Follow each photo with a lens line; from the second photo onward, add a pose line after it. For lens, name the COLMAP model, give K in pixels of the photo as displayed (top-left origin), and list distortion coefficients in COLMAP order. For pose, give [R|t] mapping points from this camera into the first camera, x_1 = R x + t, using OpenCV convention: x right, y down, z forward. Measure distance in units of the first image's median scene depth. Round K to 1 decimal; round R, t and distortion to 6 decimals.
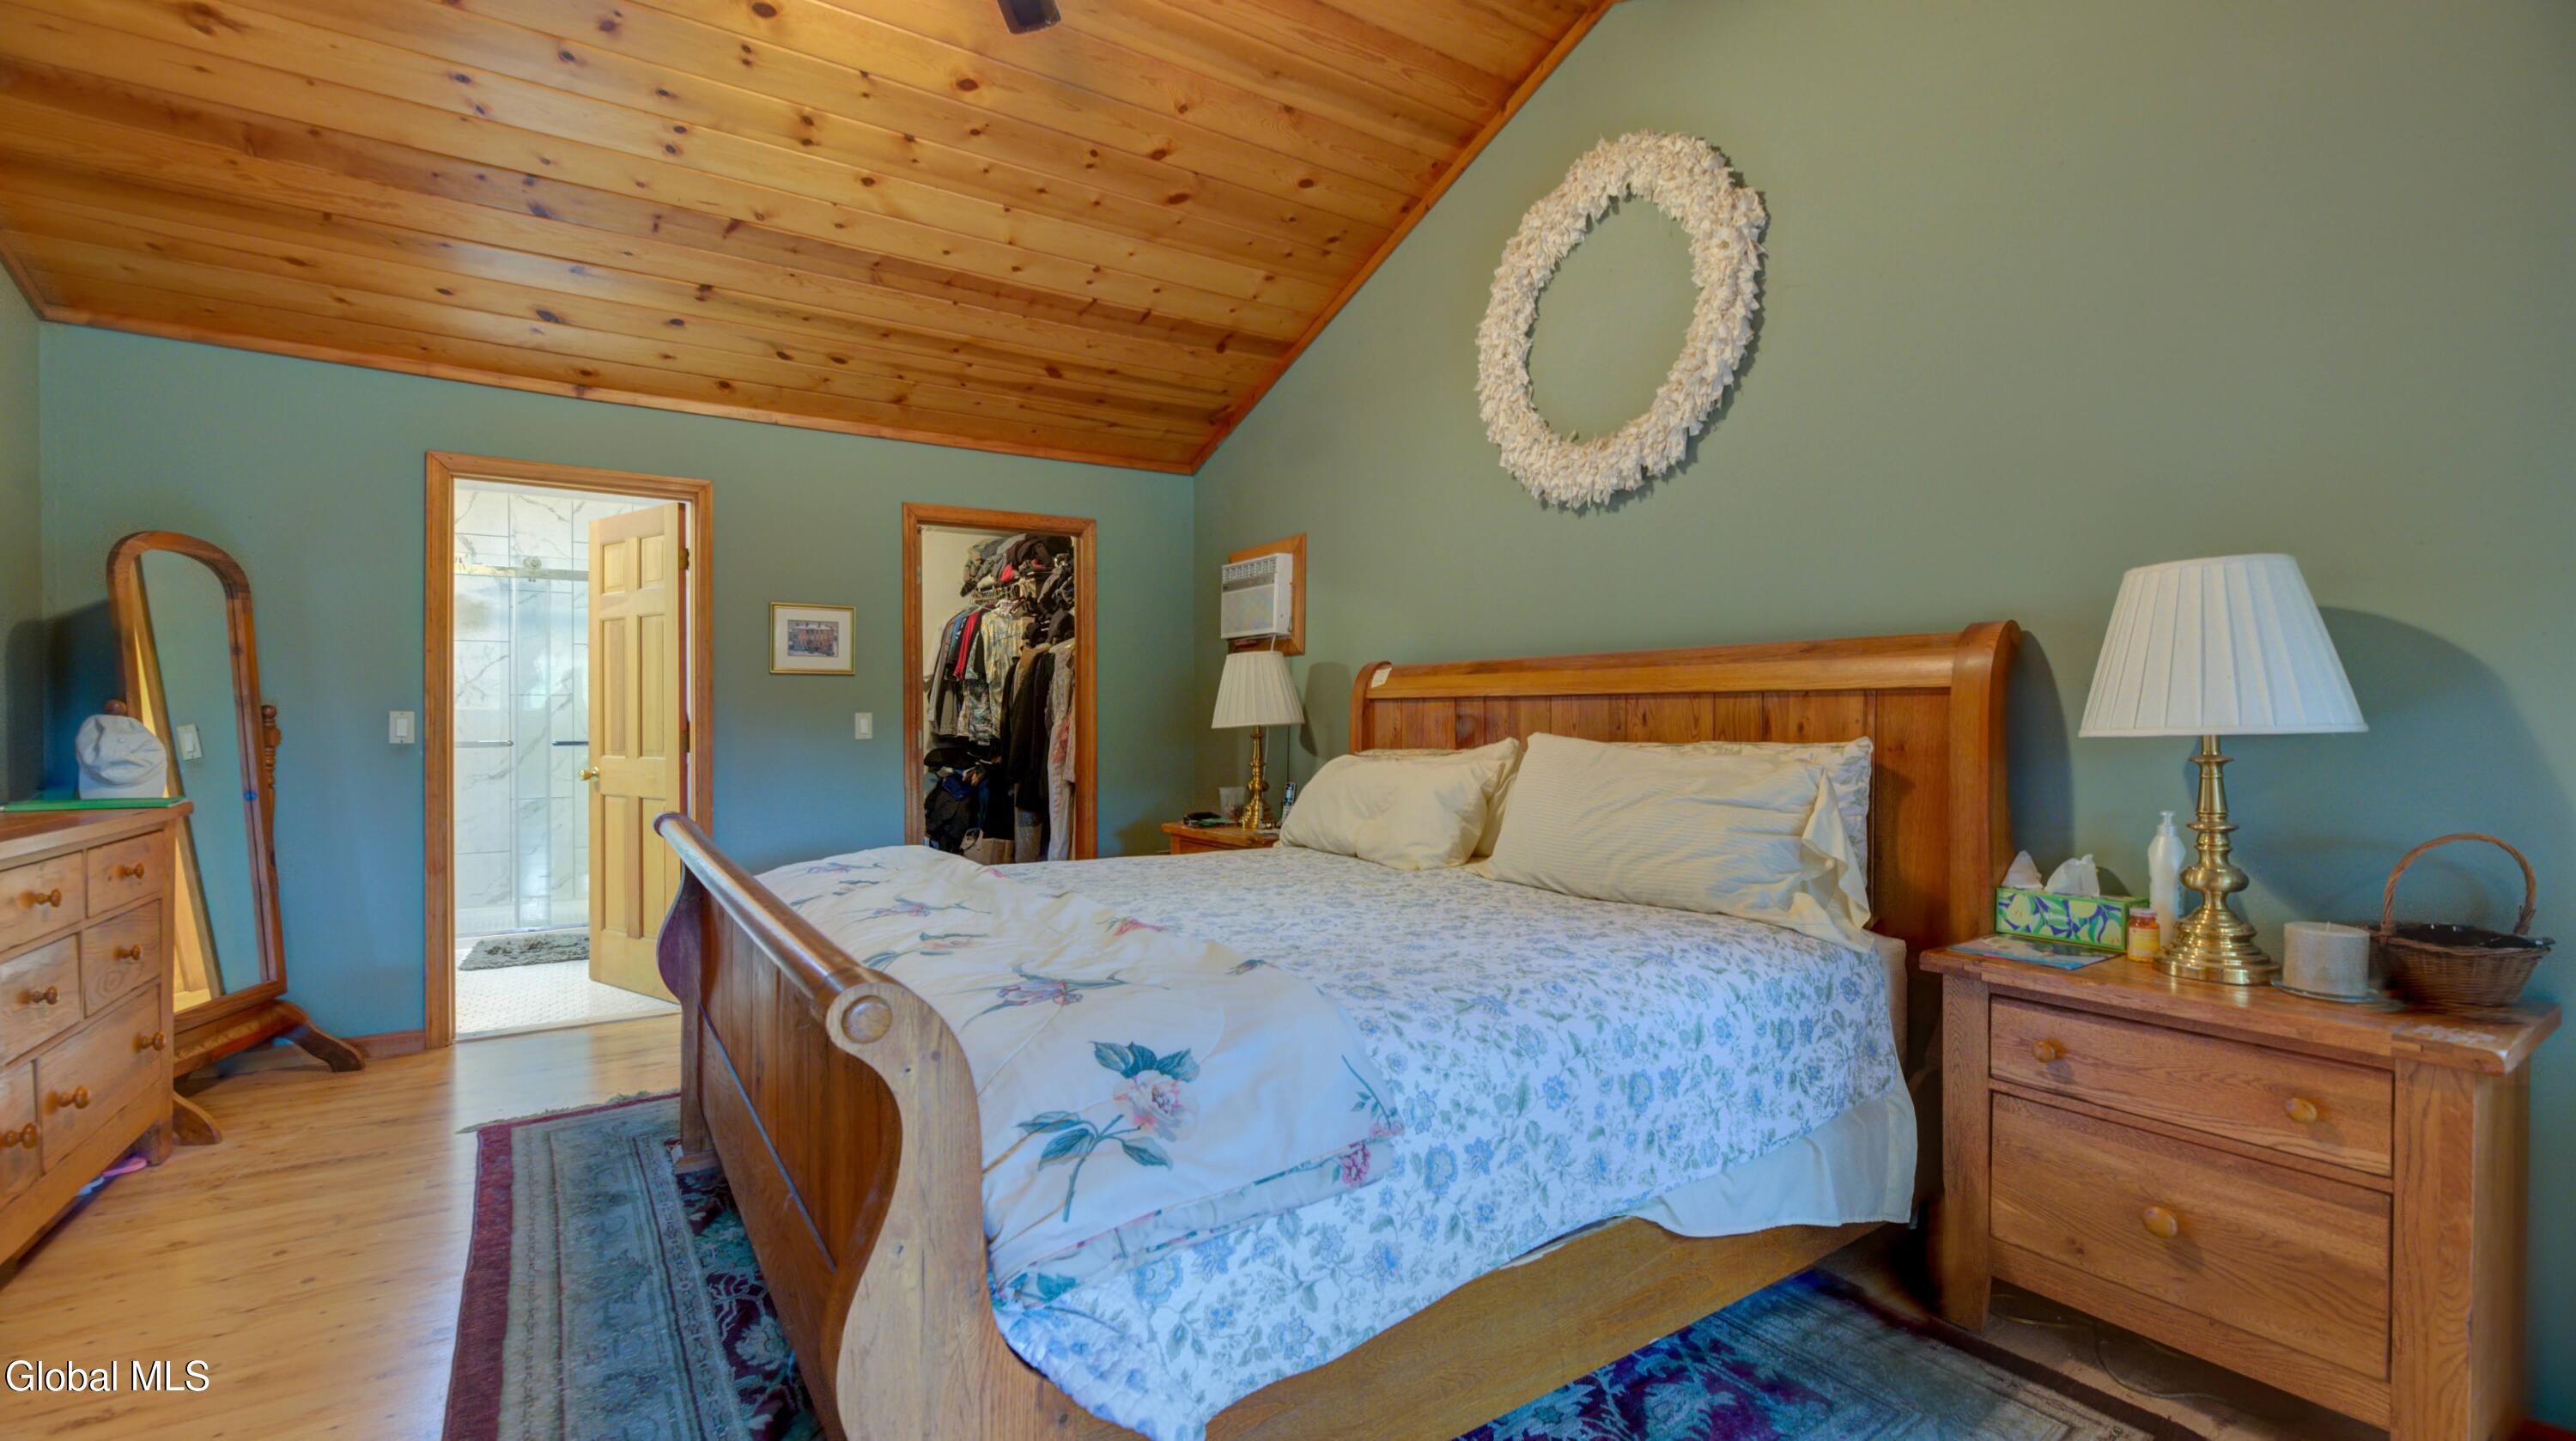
lens RADIAL K [[1040.8, 0, 1306.0], [0, 1040.8, 721.6], [0, 0, 1]] dist [-0.002021, -0.002623]
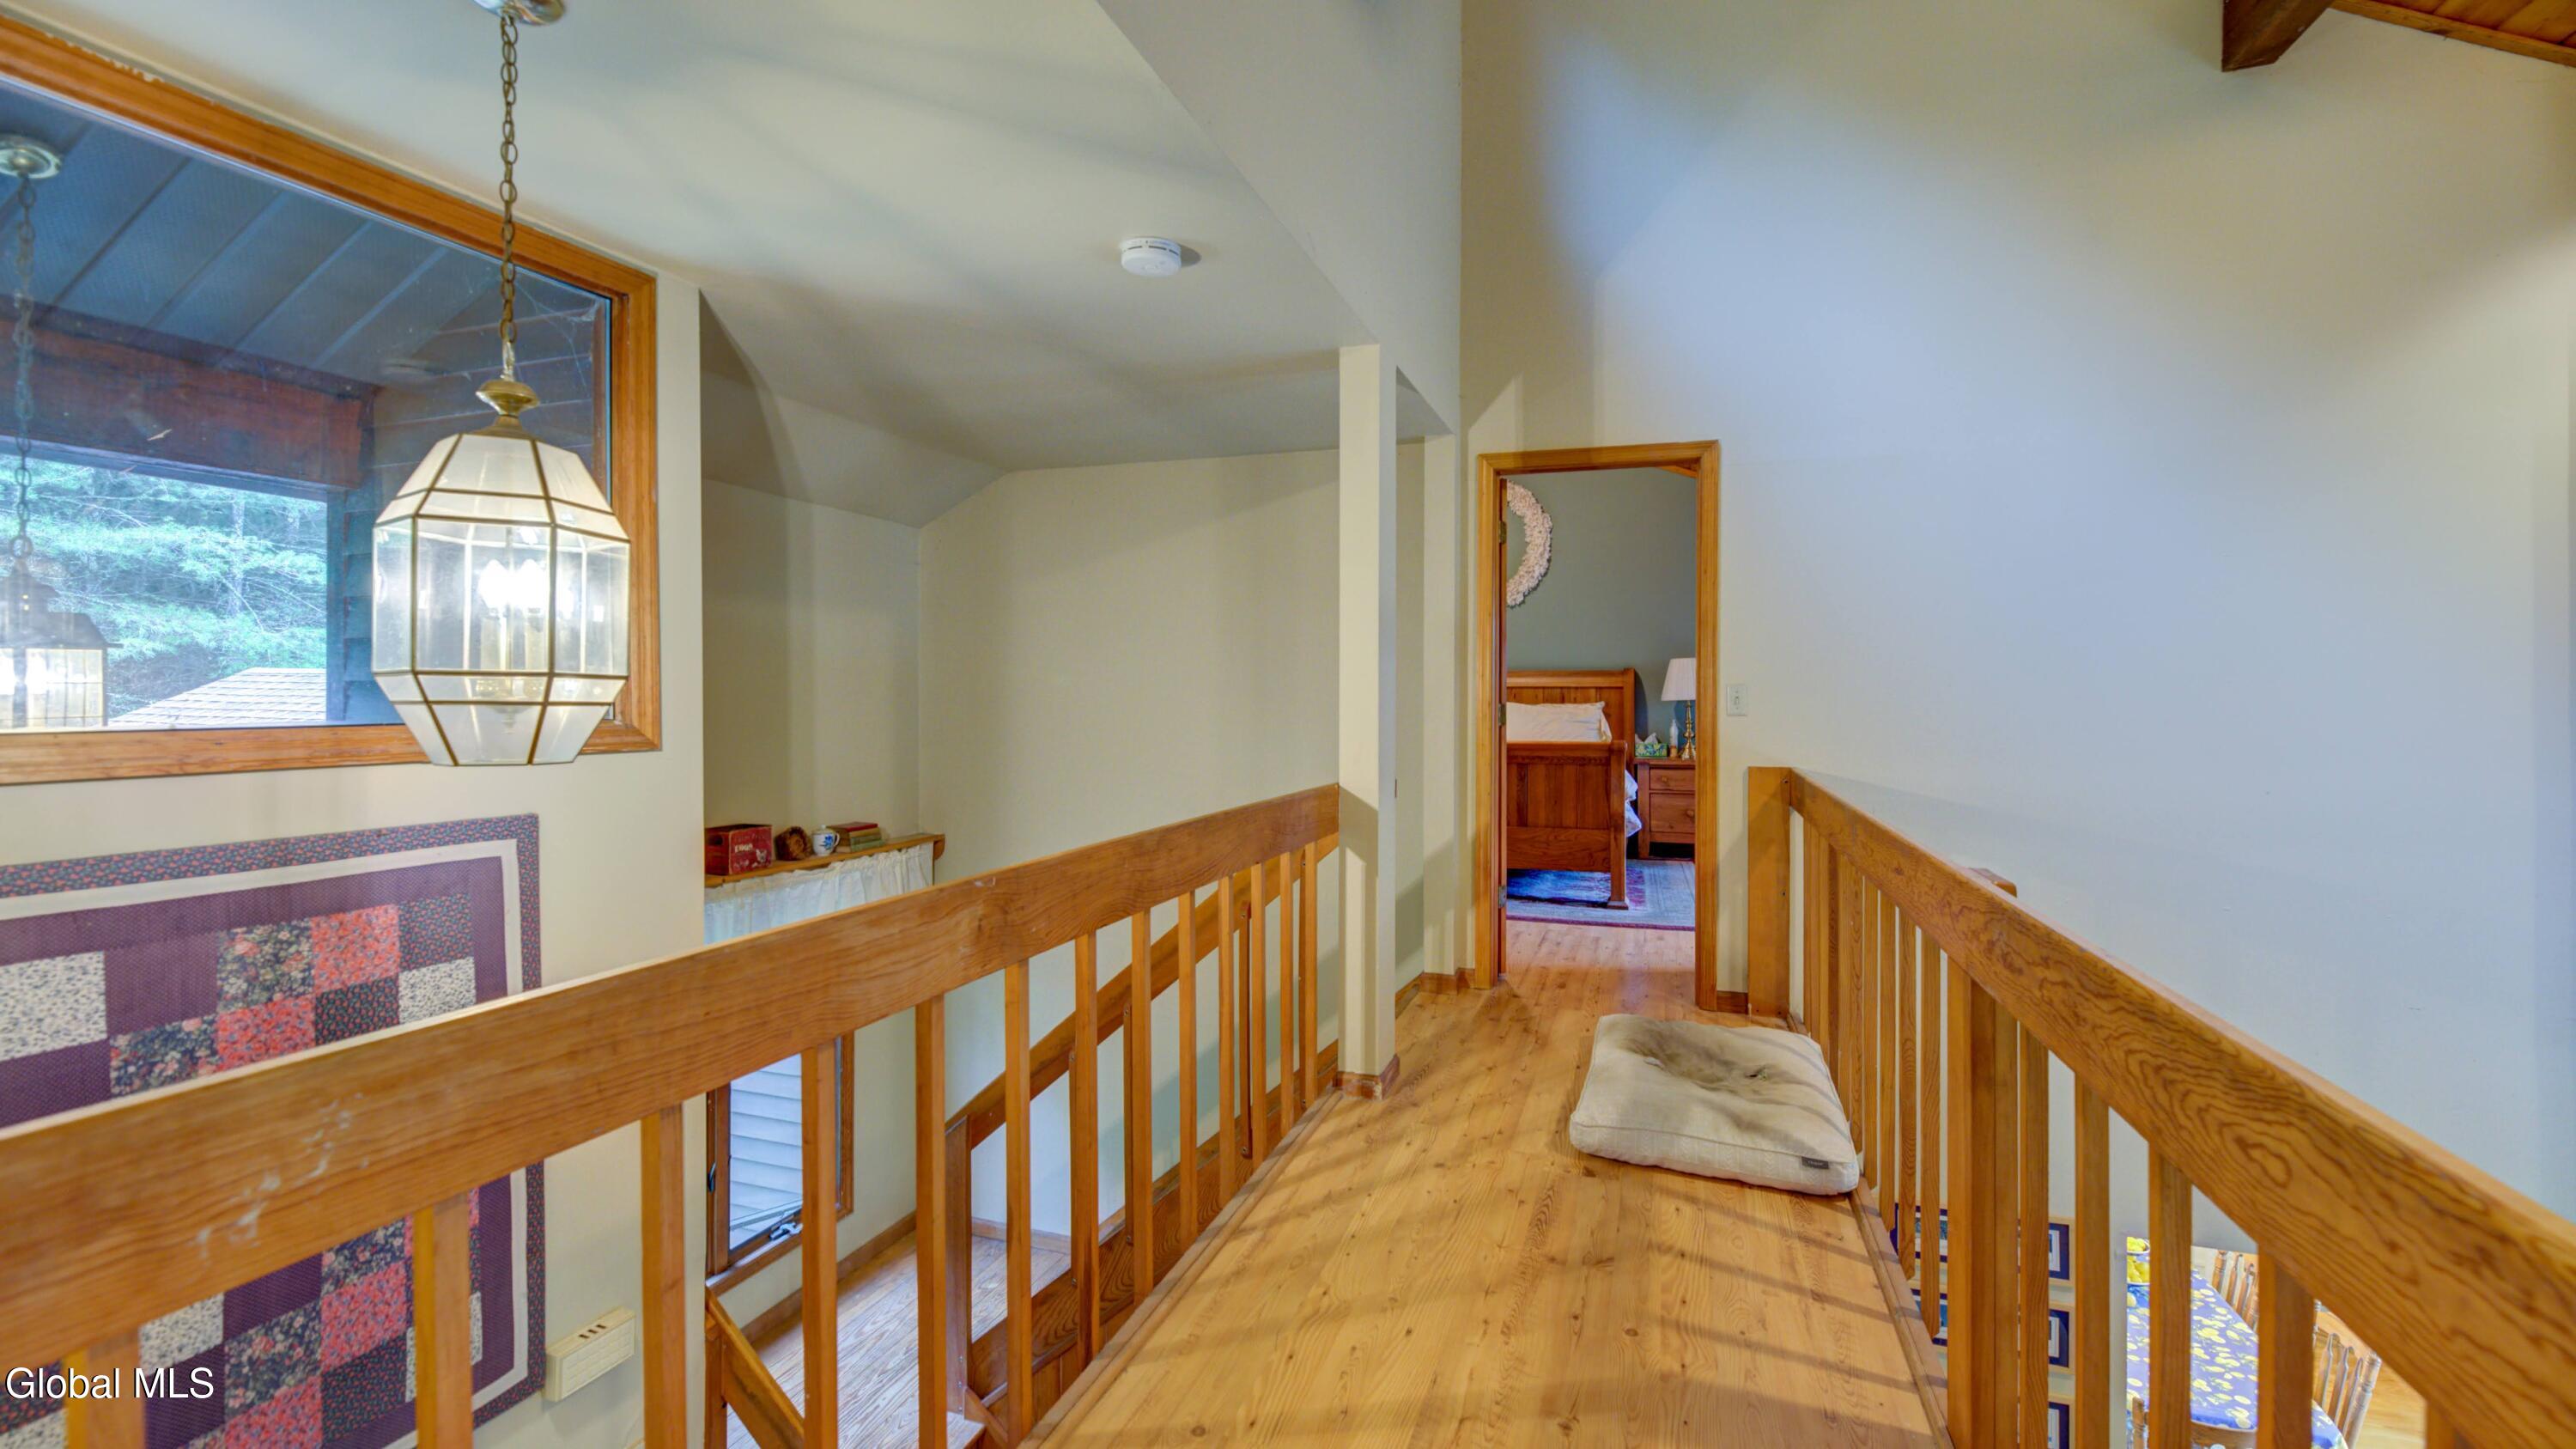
lens RADIAL K [[1040.9, 0, 1278.4], [0, 1040.9, 697.2], [0, 0, 1]] dist [-0.002021, -0.002623]
pose [[0.804059, 0.002428, 0.594544, -1.613729], [-0.003381, 0.999994, 0.000489, 0.001922], [-0.594539, -0.002403, 0.804063, -0.758469]]
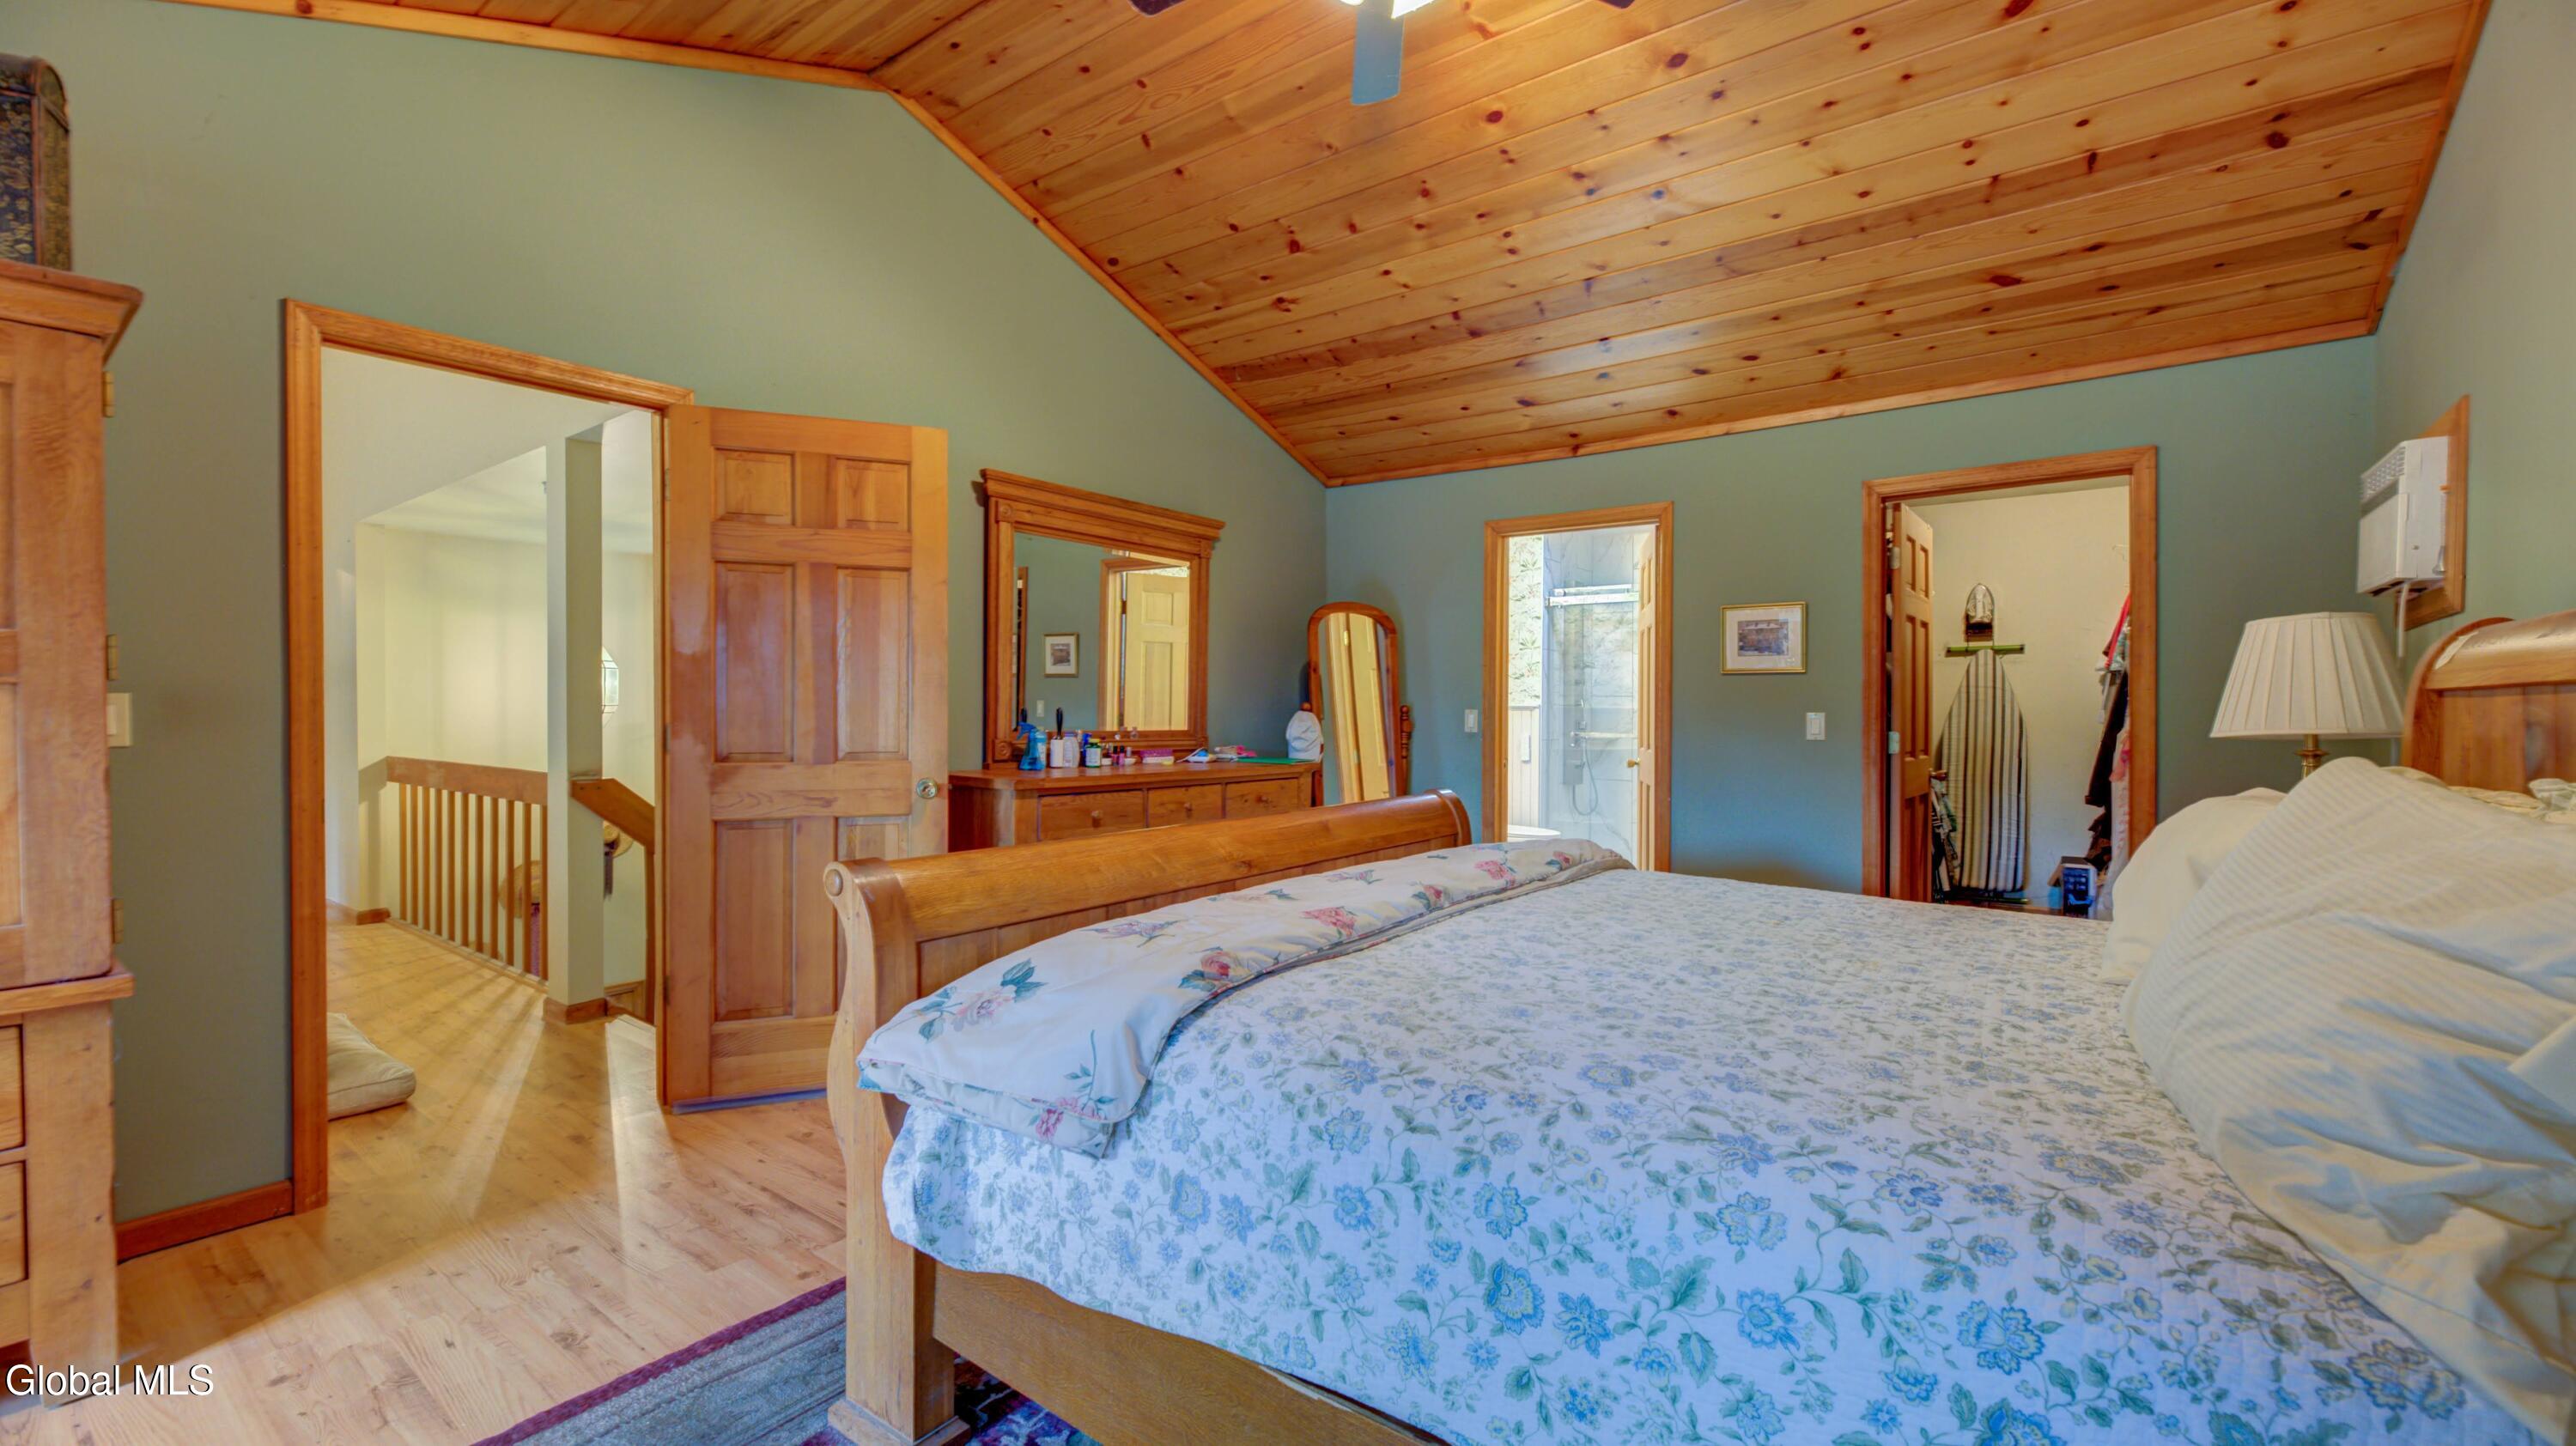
lens RADIAL K [[1040.7, 0, 1297.3], [0, 1040.7, 720.7], [0, 0, 1]] dist [-0.002021, -0.002623]
pose [[0.356497, 0.010969, -0.934232, 0.403465], [-0.011664, 0.999905, 0.007289, -0.002896], [0.934224, 0.008298, 0.356591, 0.296209]]
